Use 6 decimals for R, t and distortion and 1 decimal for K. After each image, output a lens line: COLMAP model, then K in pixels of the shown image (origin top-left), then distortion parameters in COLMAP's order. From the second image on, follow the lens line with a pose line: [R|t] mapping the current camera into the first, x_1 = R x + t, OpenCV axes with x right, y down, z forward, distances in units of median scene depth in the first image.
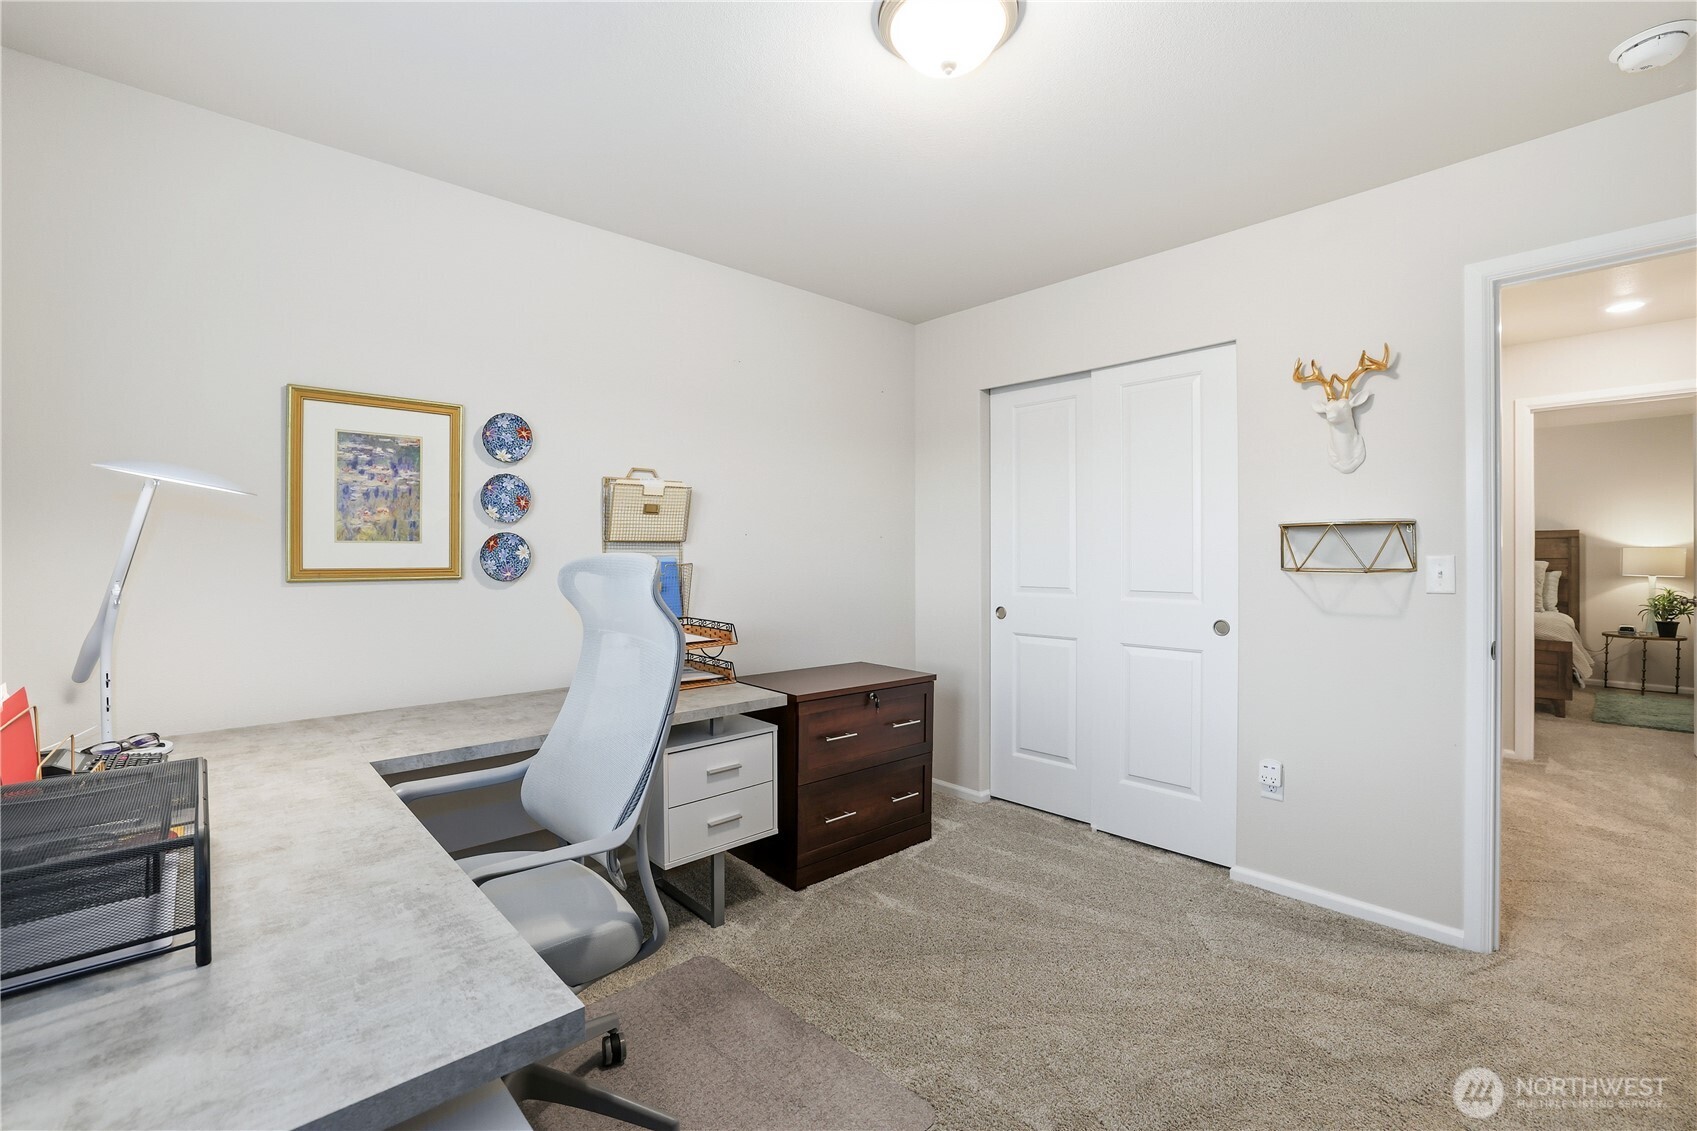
lens RADIAL K [[742.1, 0, 850.1], [0, 742.1, 557.9], [0, 0, 1]] dist [-0.001287, -0.000091]
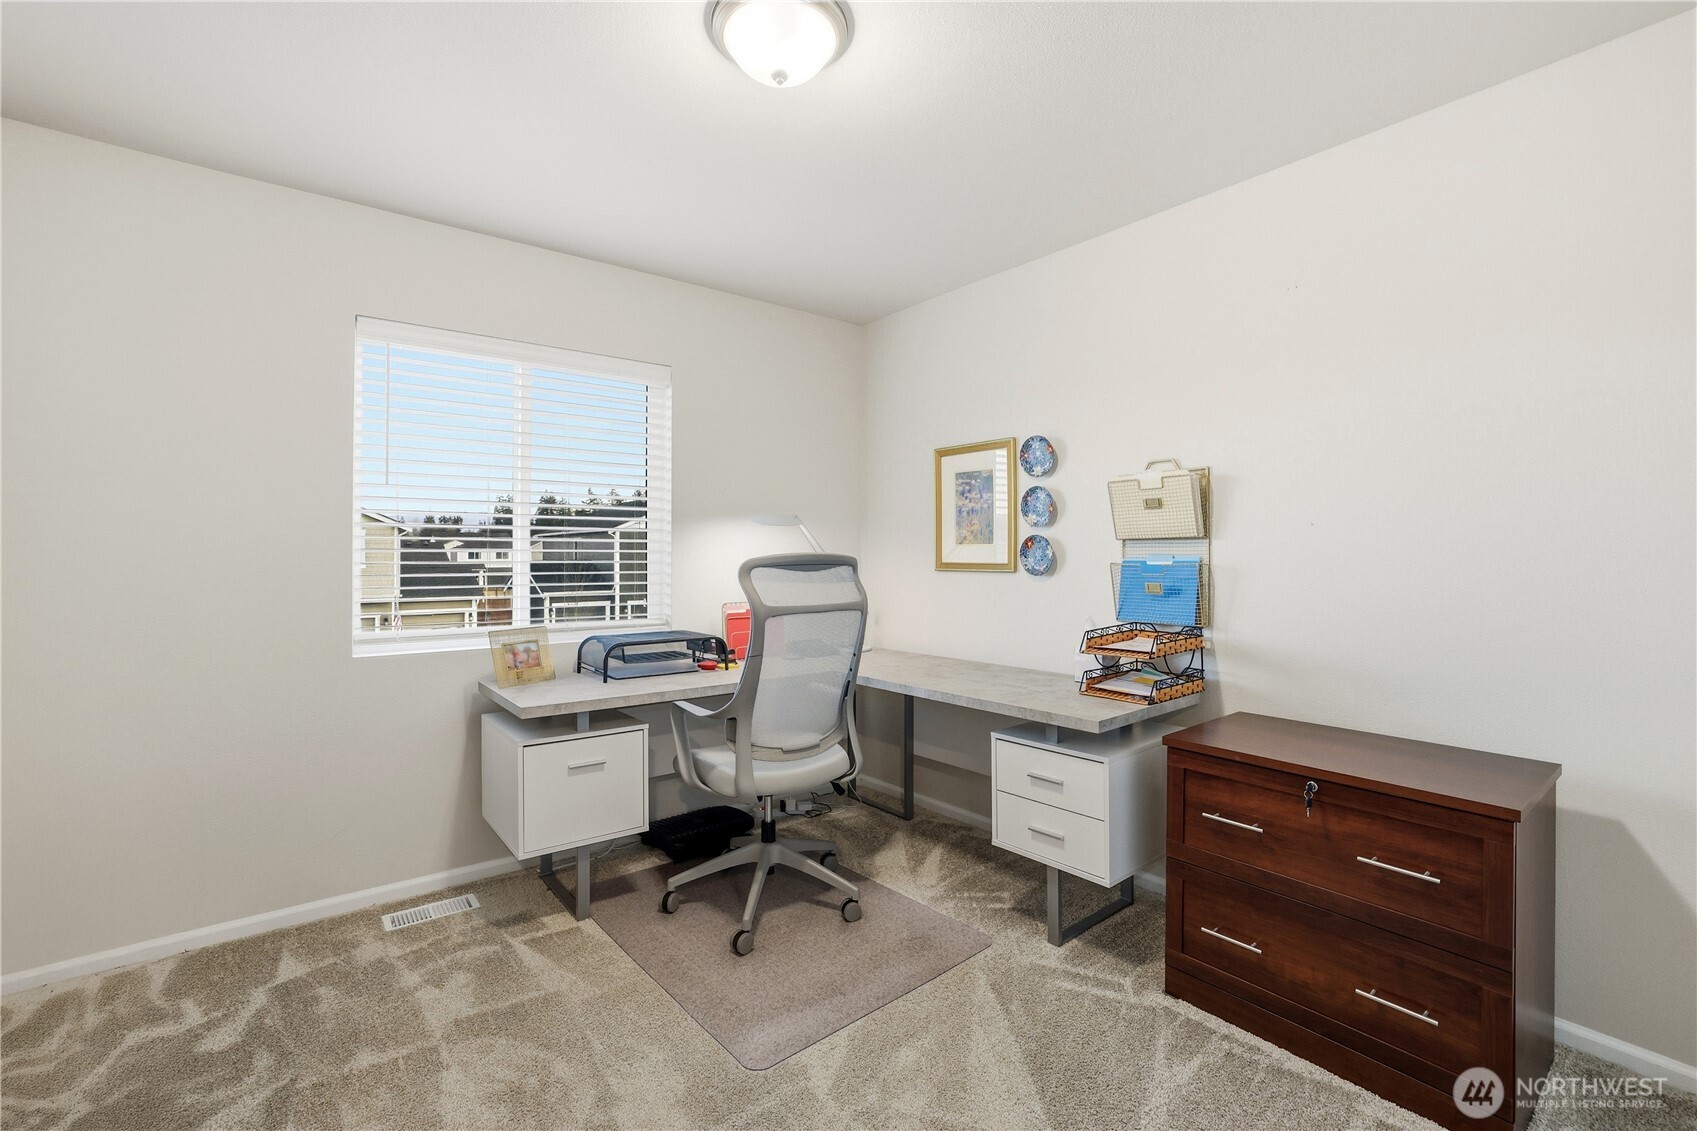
lens RADIAL K [[742.1, 0, 850.1], [0, 742.1, 557.9], [0, 0, 1]] dist [-0.001287, -0.000091]
pose [[-0.061517, 0.000211, -0.998106, 0.808983], [-0.009607, 0.999954, 0.000803, 0.005507], [0.998060, 0.009638, -0.061512, 0.824611]]
